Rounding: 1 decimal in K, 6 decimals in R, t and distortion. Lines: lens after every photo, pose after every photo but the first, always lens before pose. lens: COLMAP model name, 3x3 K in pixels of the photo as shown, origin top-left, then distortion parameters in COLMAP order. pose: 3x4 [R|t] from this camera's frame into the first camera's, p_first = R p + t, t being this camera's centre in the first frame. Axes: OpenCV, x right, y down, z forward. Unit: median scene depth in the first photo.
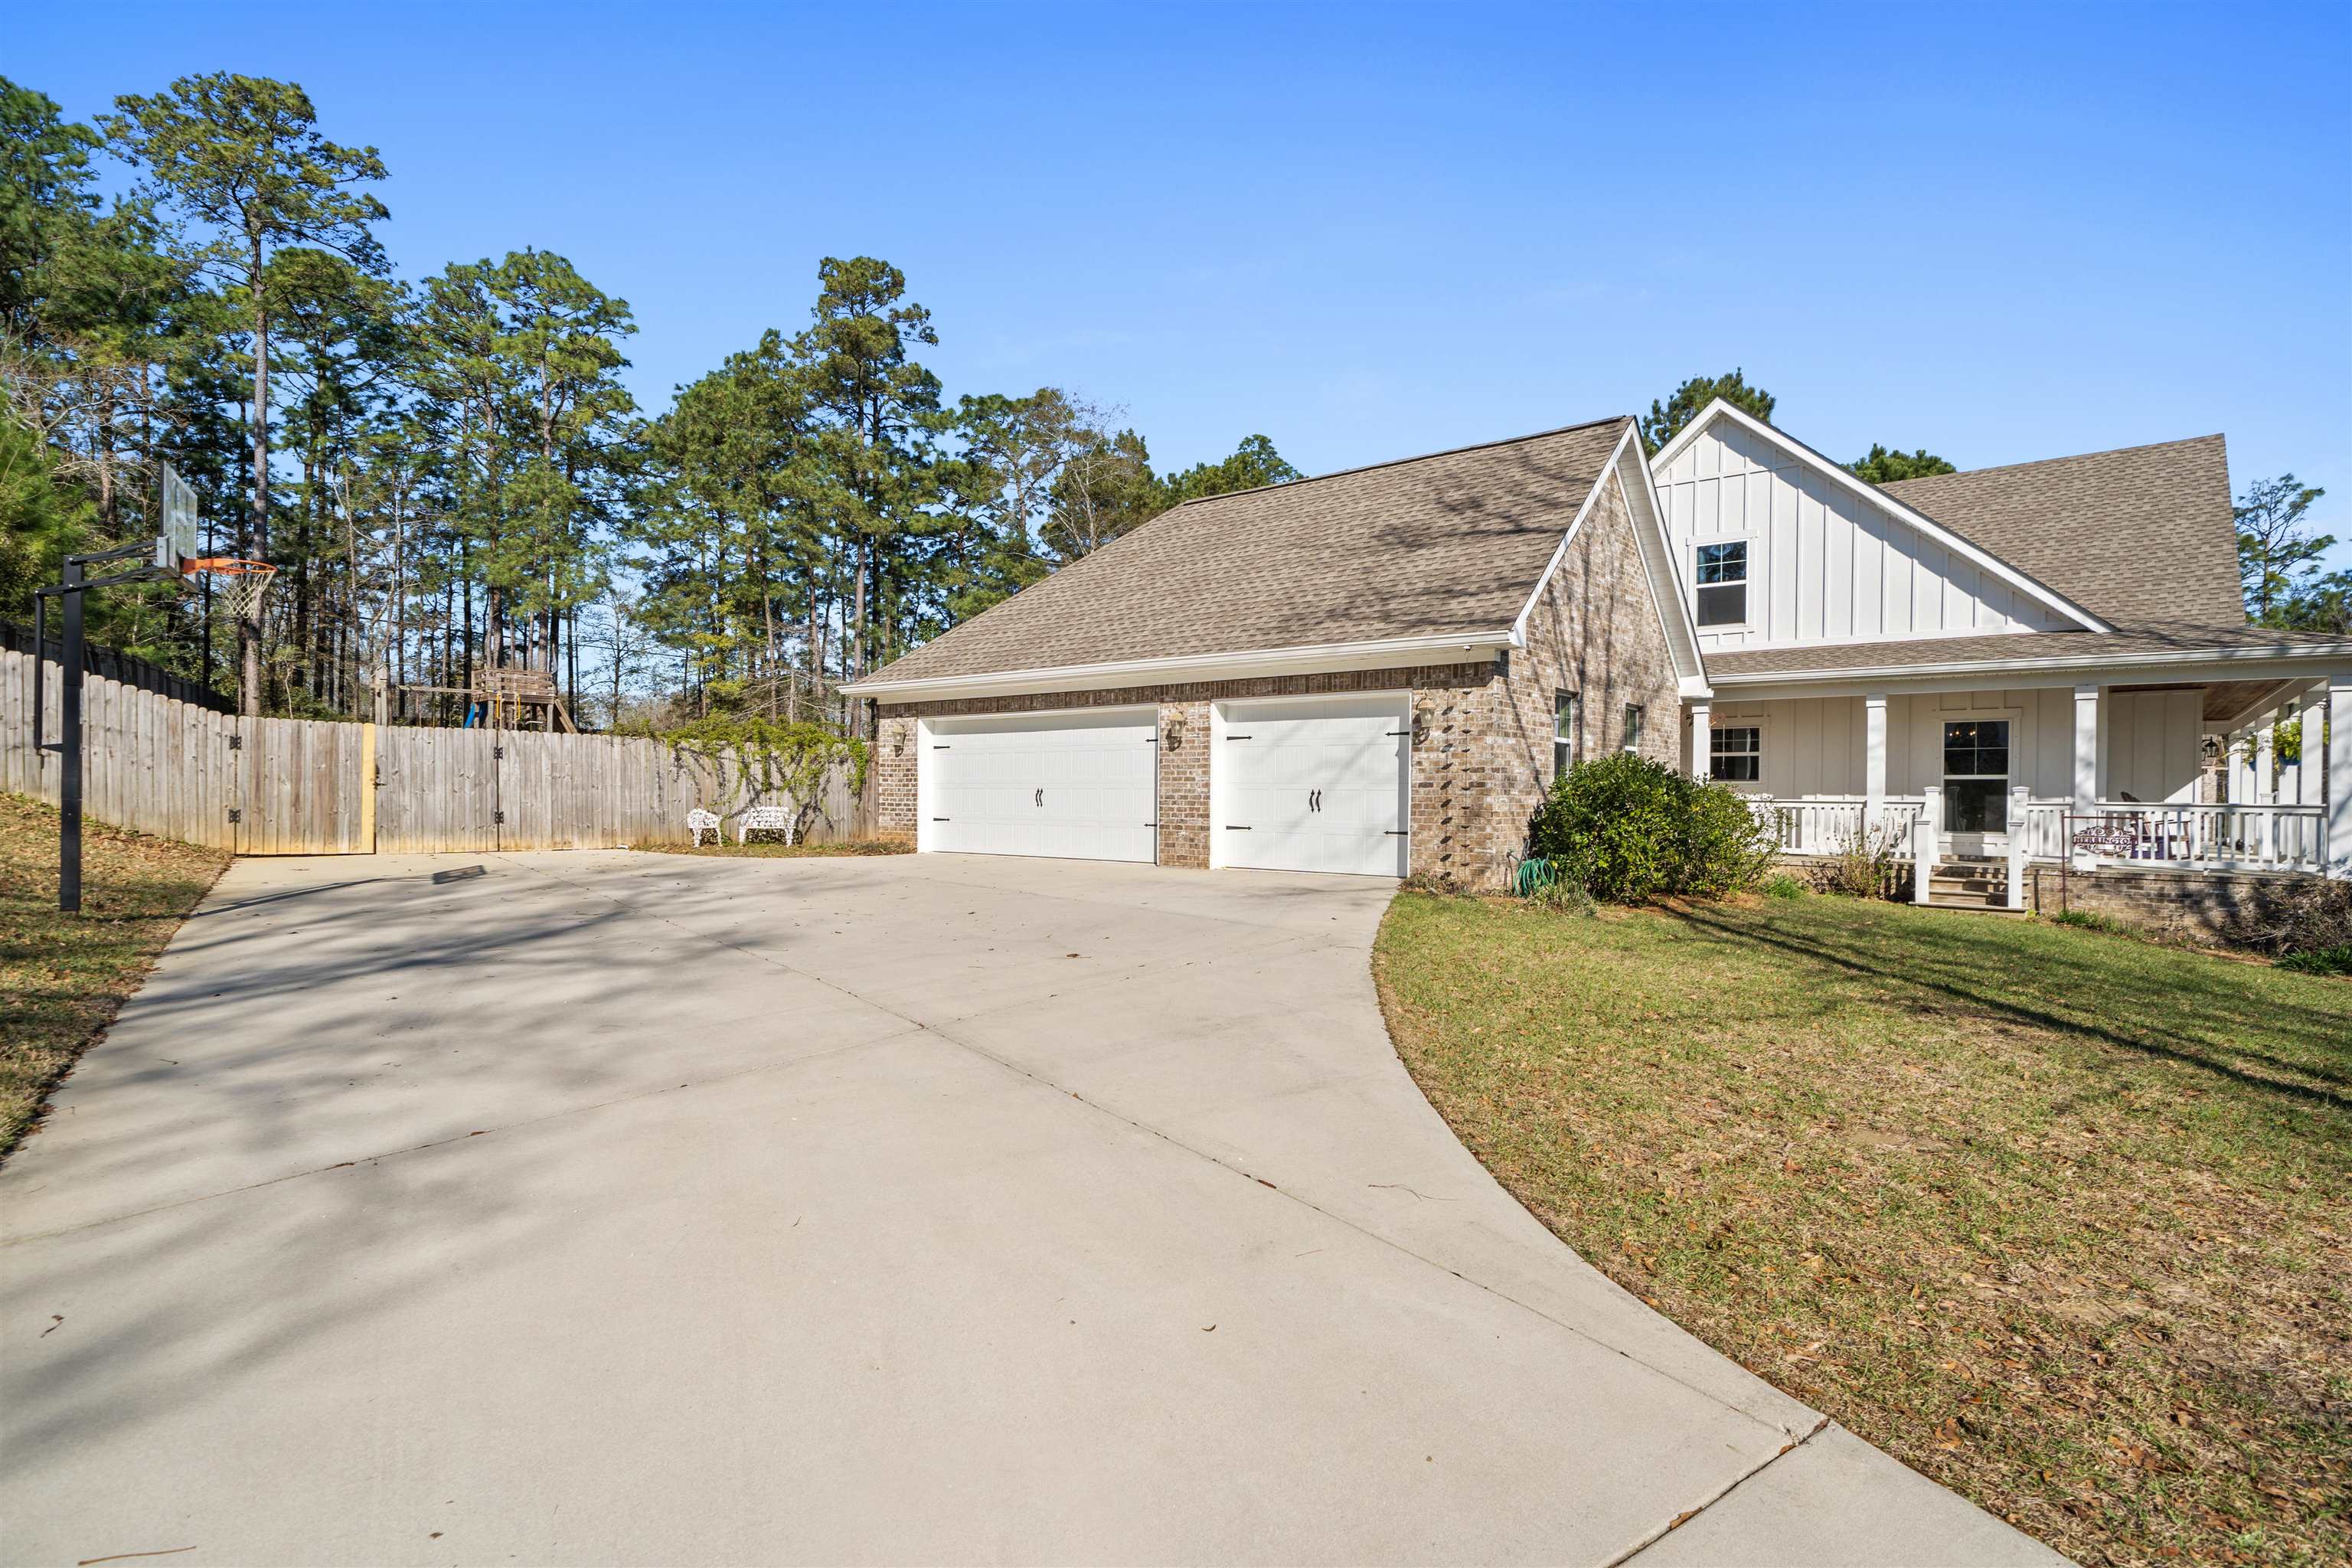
lens RADIAL K [[1156.0, 0, 1176.7], [0, 1156.0, 784.7], [0, 0, 1]] dist [0.011455, -0.002802]
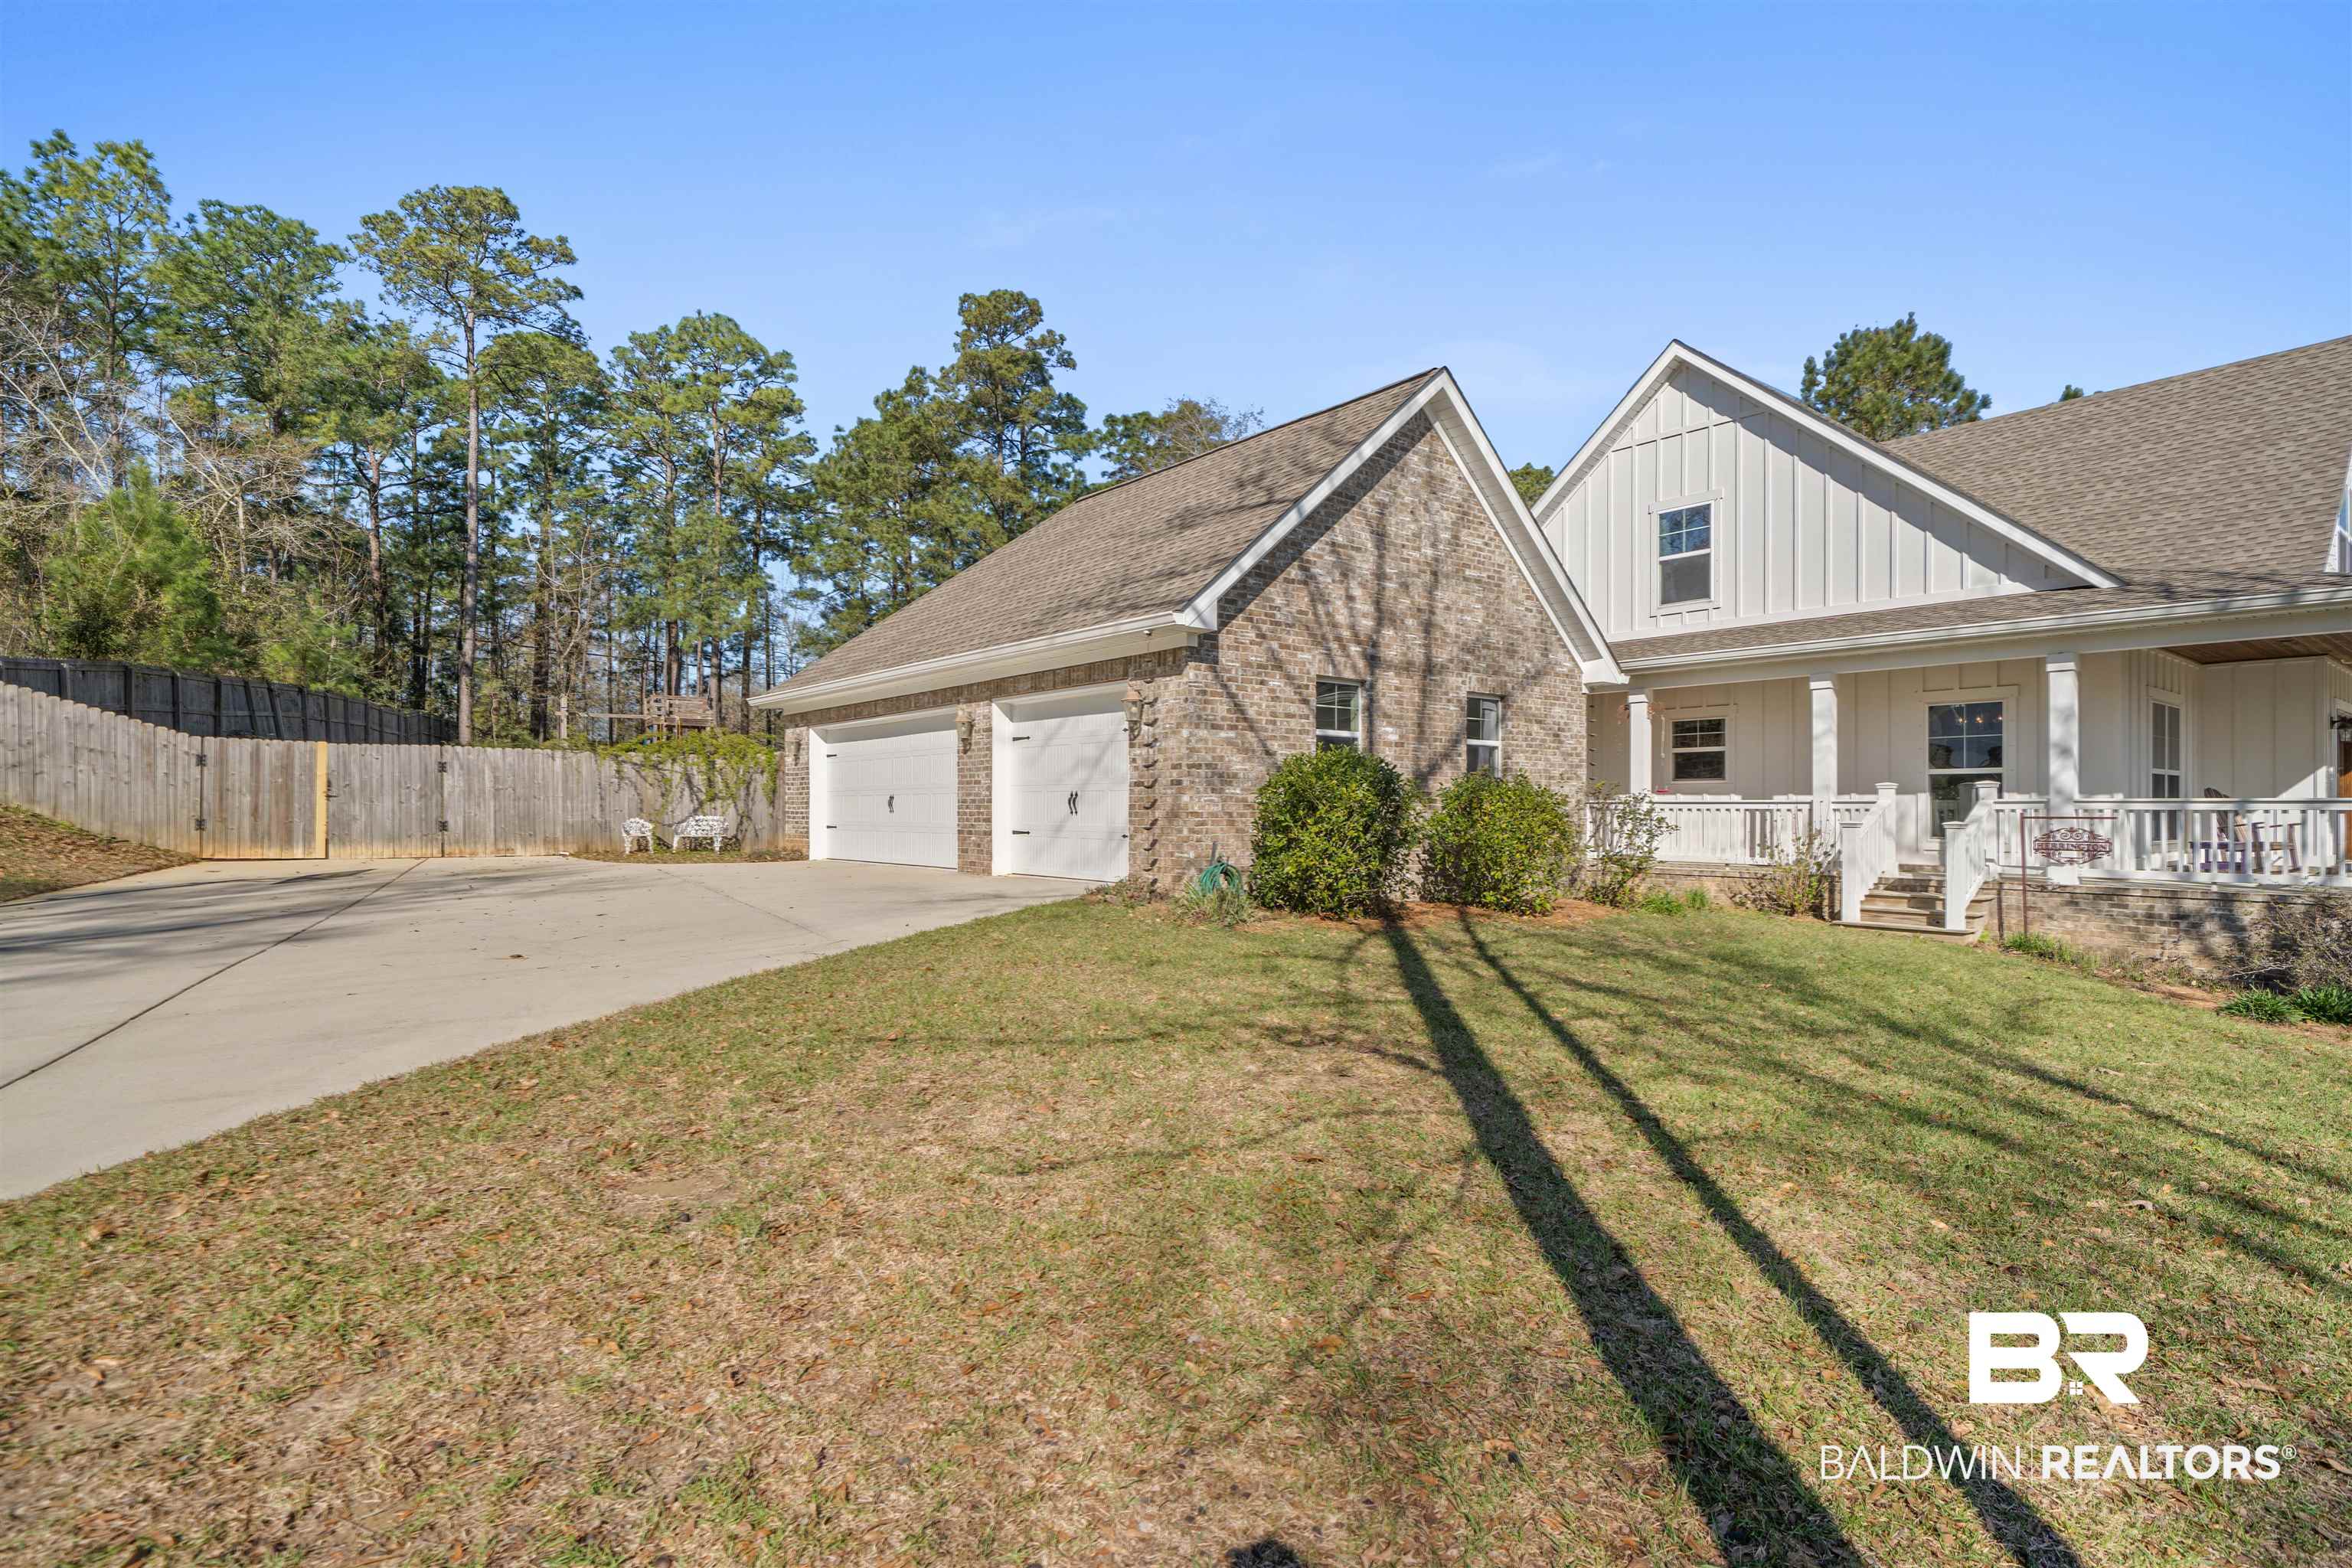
lens RADIAL K [[1156.0, 0, 1173.9], [0, 1156.0, 784.0], [0, 0, 1]] dist [0.011455, -0.002802]
pose [[0.977796, -0.011077, -0.209268, 0.307308], [0.008338, 0.999868, -0.013965, 0.009450], [0.209395, 0.011910, 0.977759, 0.076958]]
